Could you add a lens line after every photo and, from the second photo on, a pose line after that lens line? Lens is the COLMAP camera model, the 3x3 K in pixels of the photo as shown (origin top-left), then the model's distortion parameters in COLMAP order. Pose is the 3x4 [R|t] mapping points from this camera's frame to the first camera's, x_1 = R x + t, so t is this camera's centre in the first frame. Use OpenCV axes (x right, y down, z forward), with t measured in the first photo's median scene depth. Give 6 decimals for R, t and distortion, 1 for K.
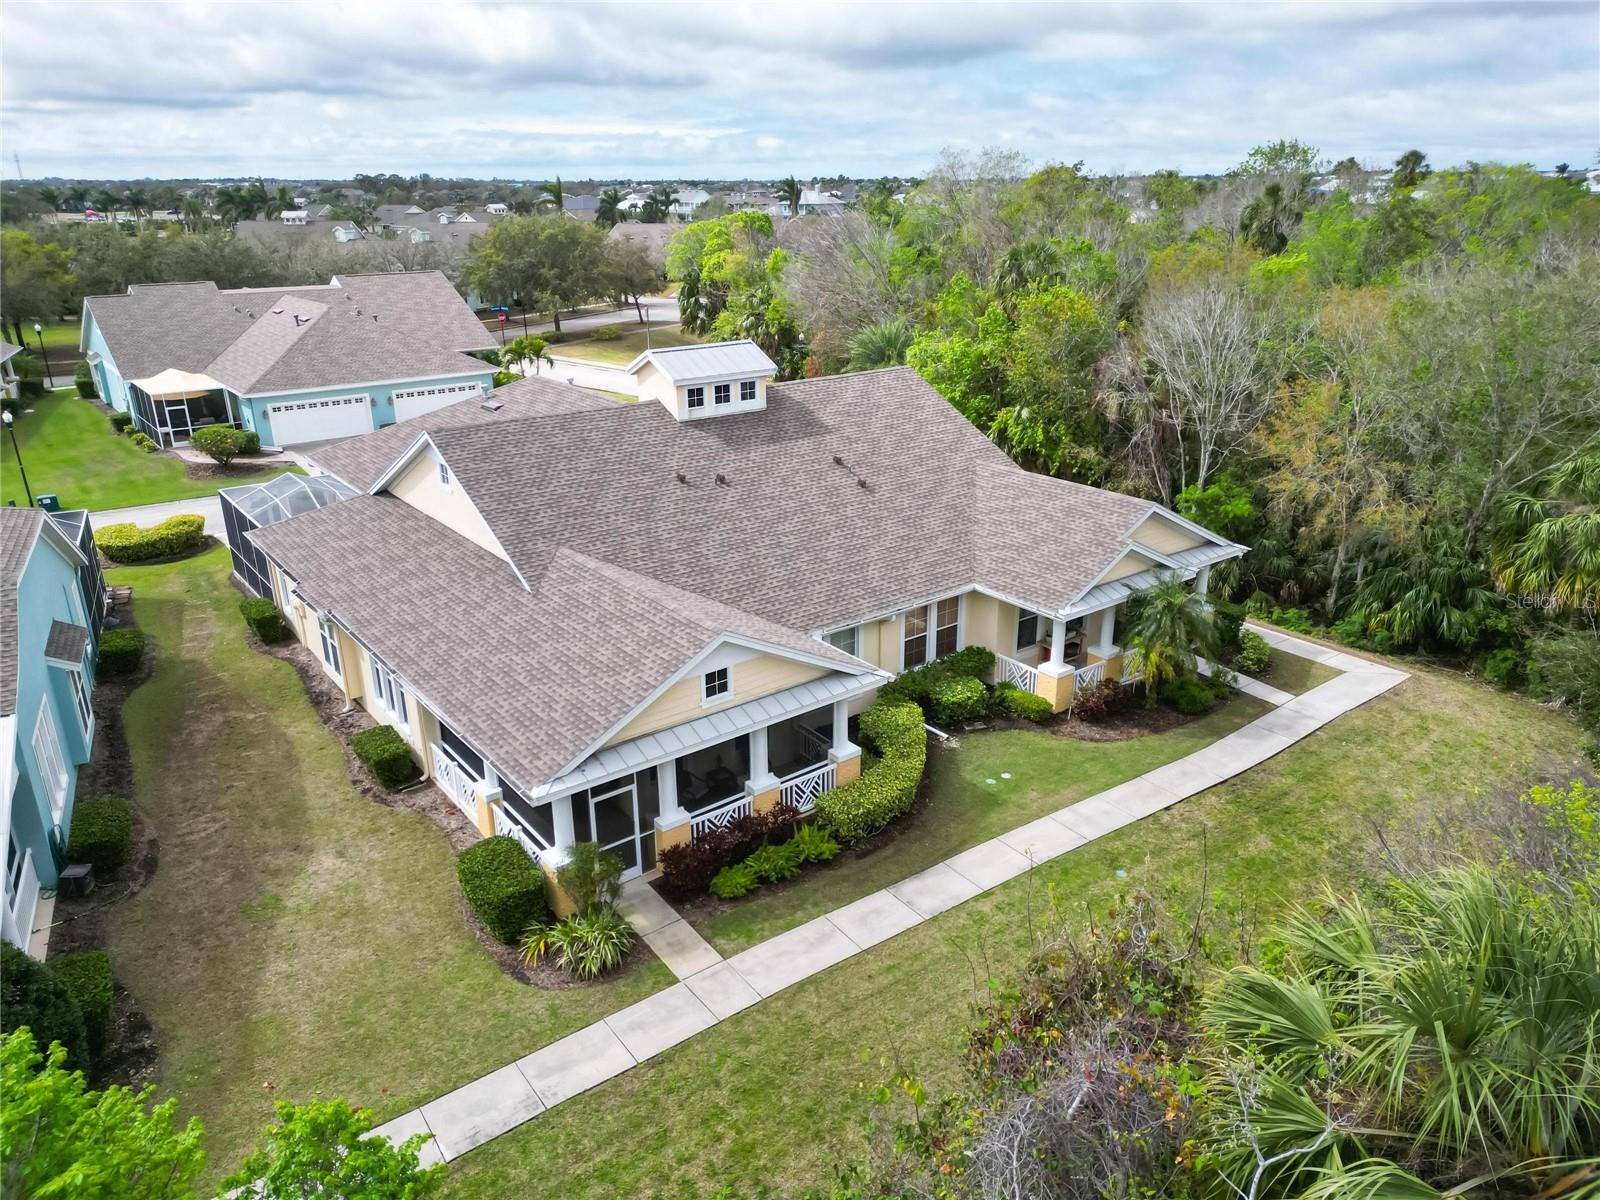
lens RADIAL K [[1132.0, 0, 787.4], [0, 1132.0, 593.1], [0, 0, 1]] dist [0.061196, -0.046175]
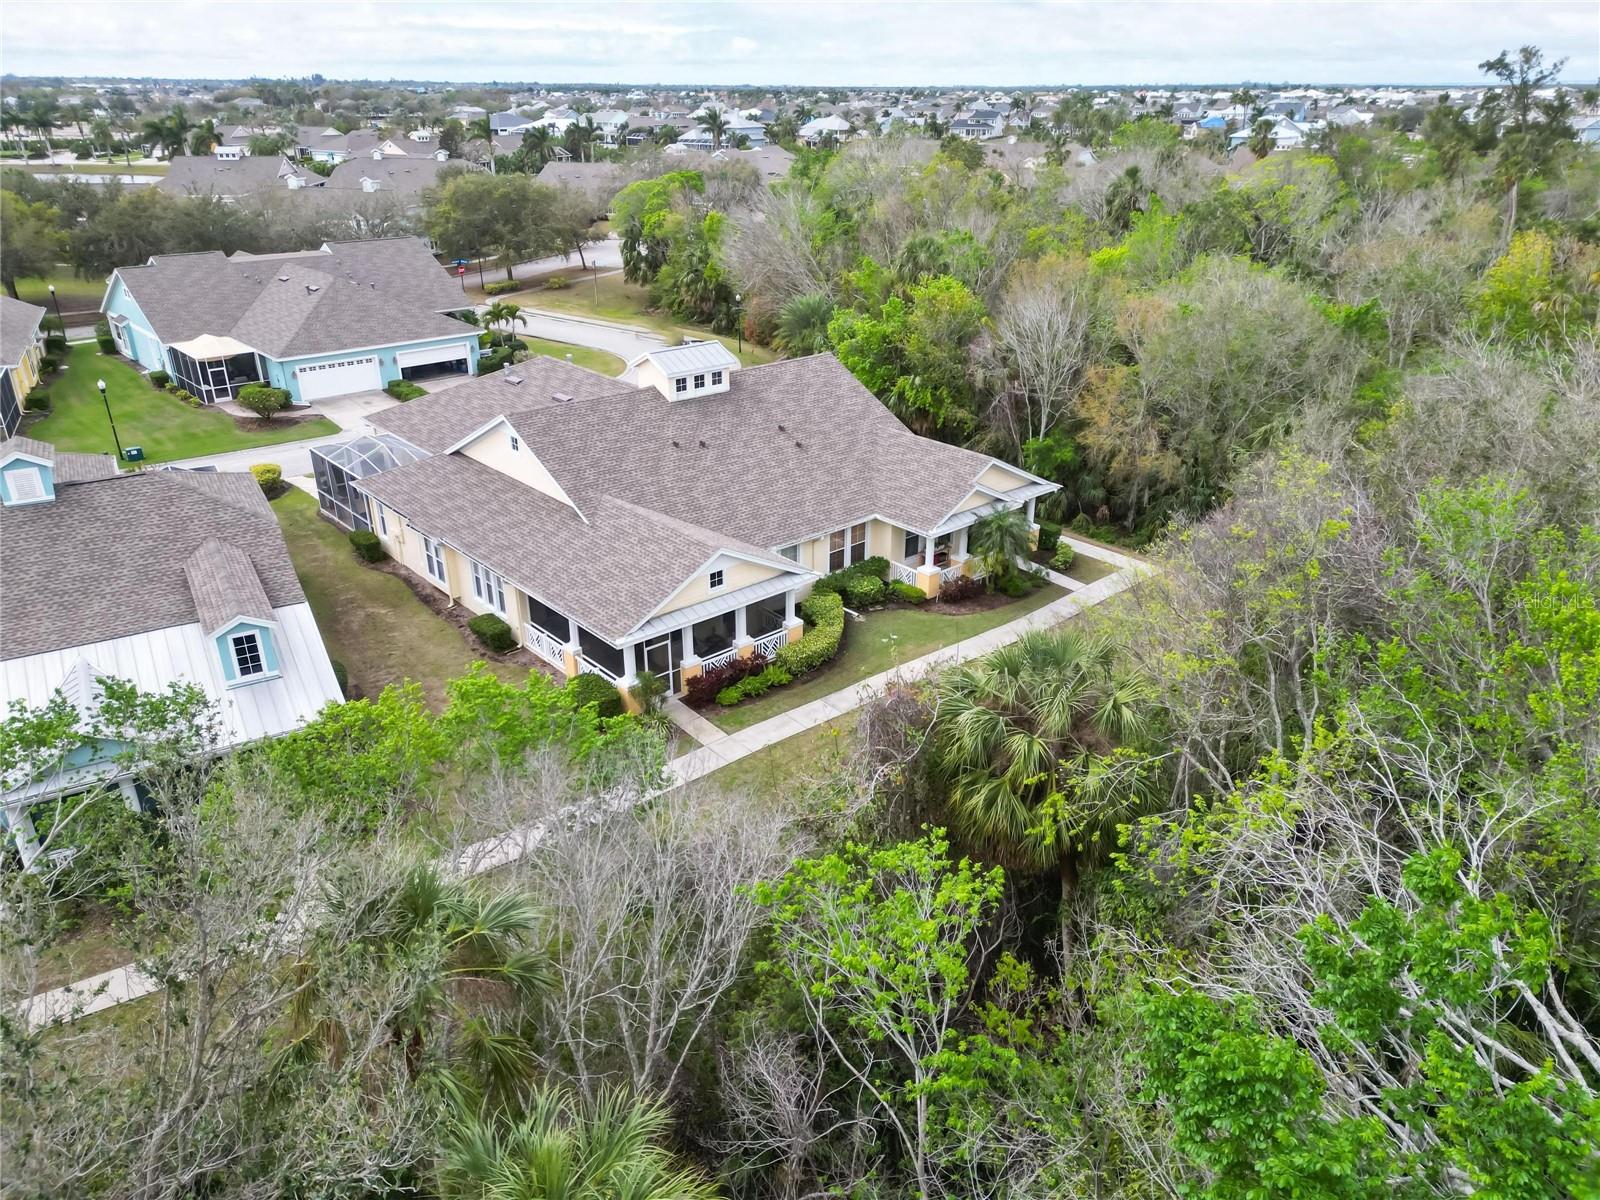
lens RADIAL K [[1132.0, 0, 799.0], [0, 1132.0, 604.5], [0, 0, 1]] dist [0.061196, -0.046175]
pose [[0.996888, -0.020360, 0.076159, -0.049871], [0.014192, 0.996640, 0.080673, -0.010672], [-0.077545, -0.079341, 0.993827, -0.469789]]
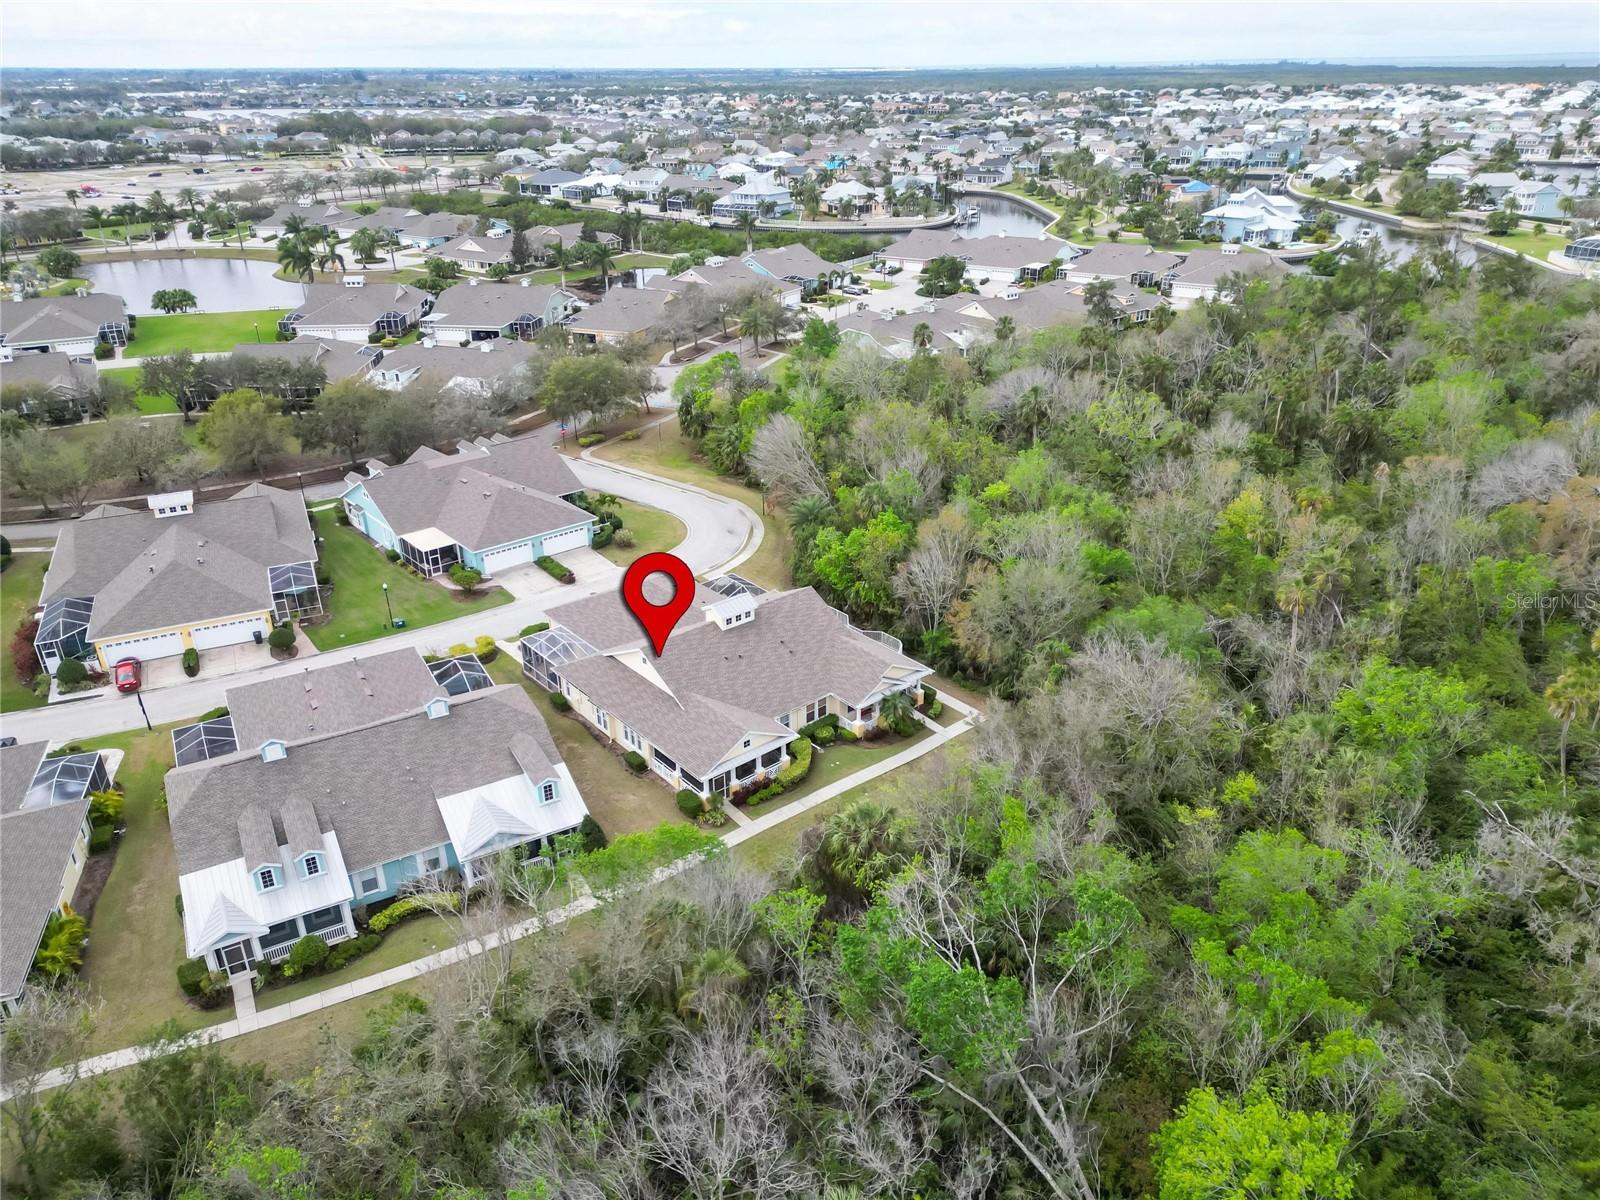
lens RADIAL K [[1132.0, 0, 815.6], [0, 1132.0, 609.9], [0, 0, 1]] dist [0.061196, -0.046175]
pose [[0.997796, -0.016526, 0.064270, -0.050224], [0.009867, 0.994676, 0.102581, -0.492465], [-0.065623, -0.101721, 0.992646, -1.739091]]
